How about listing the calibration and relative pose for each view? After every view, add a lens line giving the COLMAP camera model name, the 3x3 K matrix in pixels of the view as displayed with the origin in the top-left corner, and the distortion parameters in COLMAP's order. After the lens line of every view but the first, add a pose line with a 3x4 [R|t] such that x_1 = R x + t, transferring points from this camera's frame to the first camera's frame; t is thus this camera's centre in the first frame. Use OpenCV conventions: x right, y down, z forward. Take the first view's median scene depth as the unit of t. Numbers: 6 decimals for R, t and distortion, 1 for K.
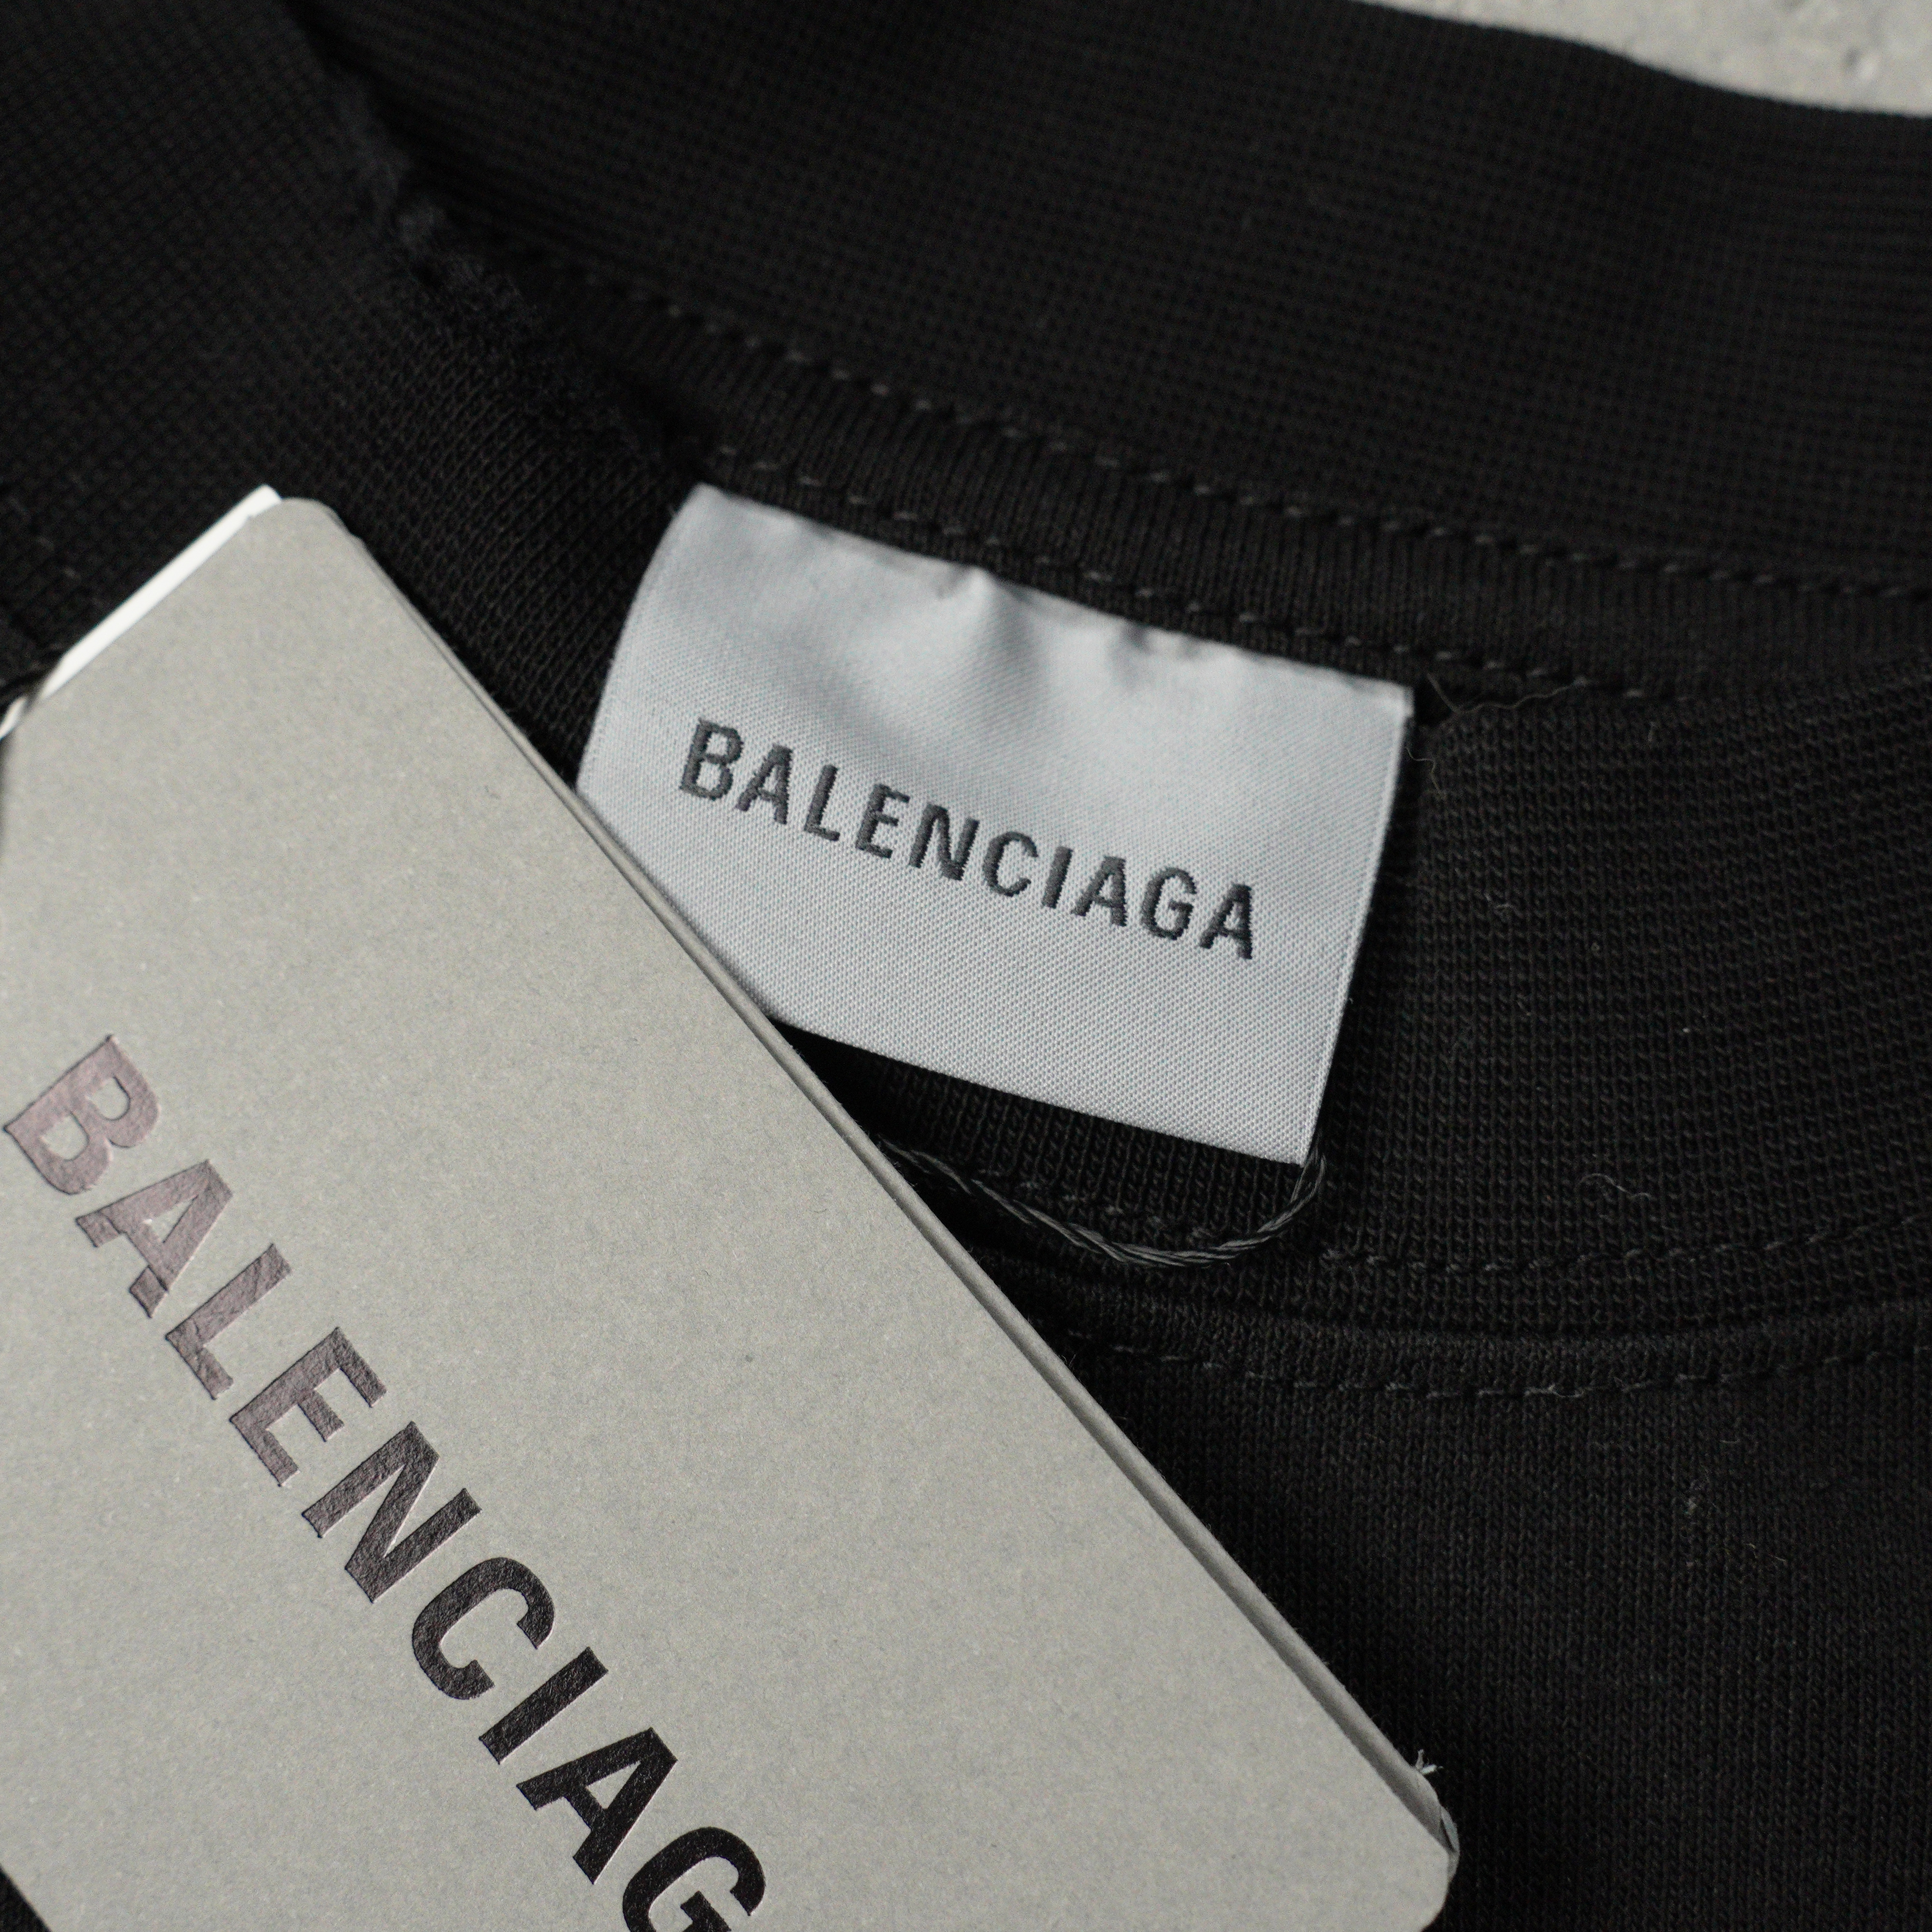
lens RADIAL K [[3830.3, 0, 966.9], [0, 3830.3, 966.6], [0, 0, 1]] dist [0.008685, 0.000000]
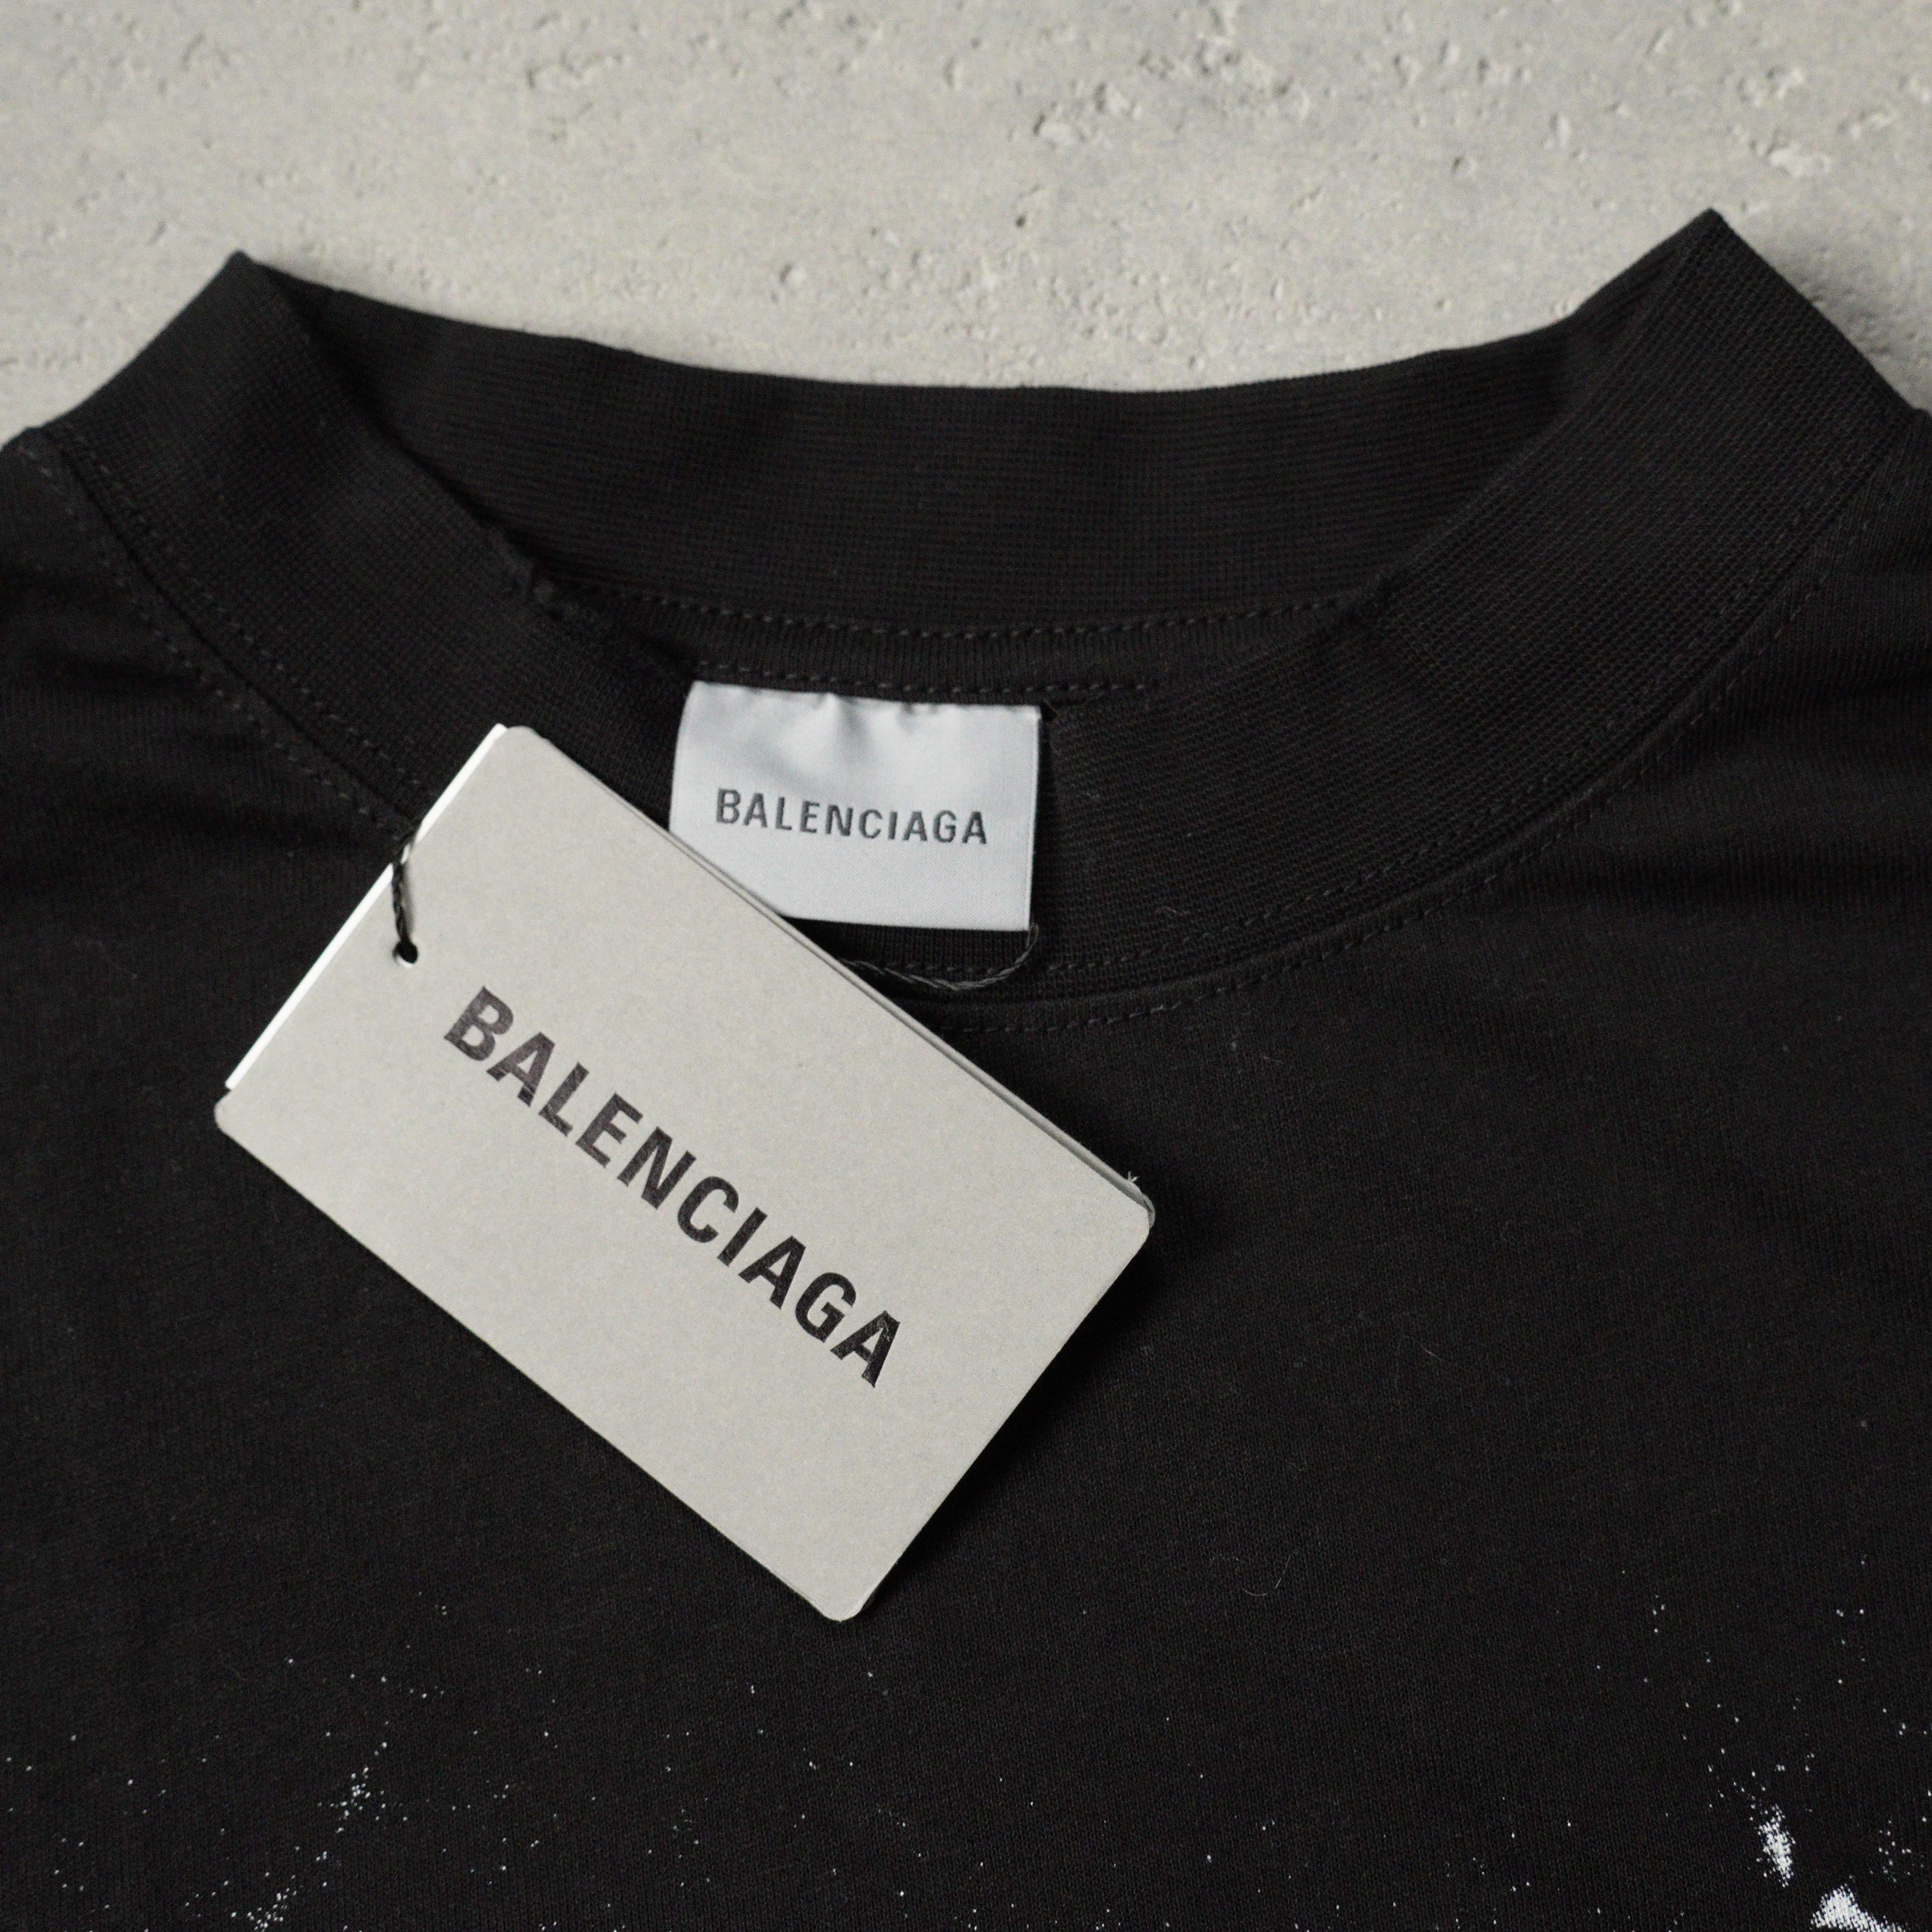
lens RADIAL K [[3830.3, 0, 963.6], [0, 3830.3, 965.6], [0, 0, 1]] dist [0.008685, 0.000000]
pose [[0.978407, -0.206663, 0.003111, 0.039487], [0.206648, 0.978405, 0.004593, 0.053050], [-0.003993, -0.003851, 0.999985, -1.187466]]
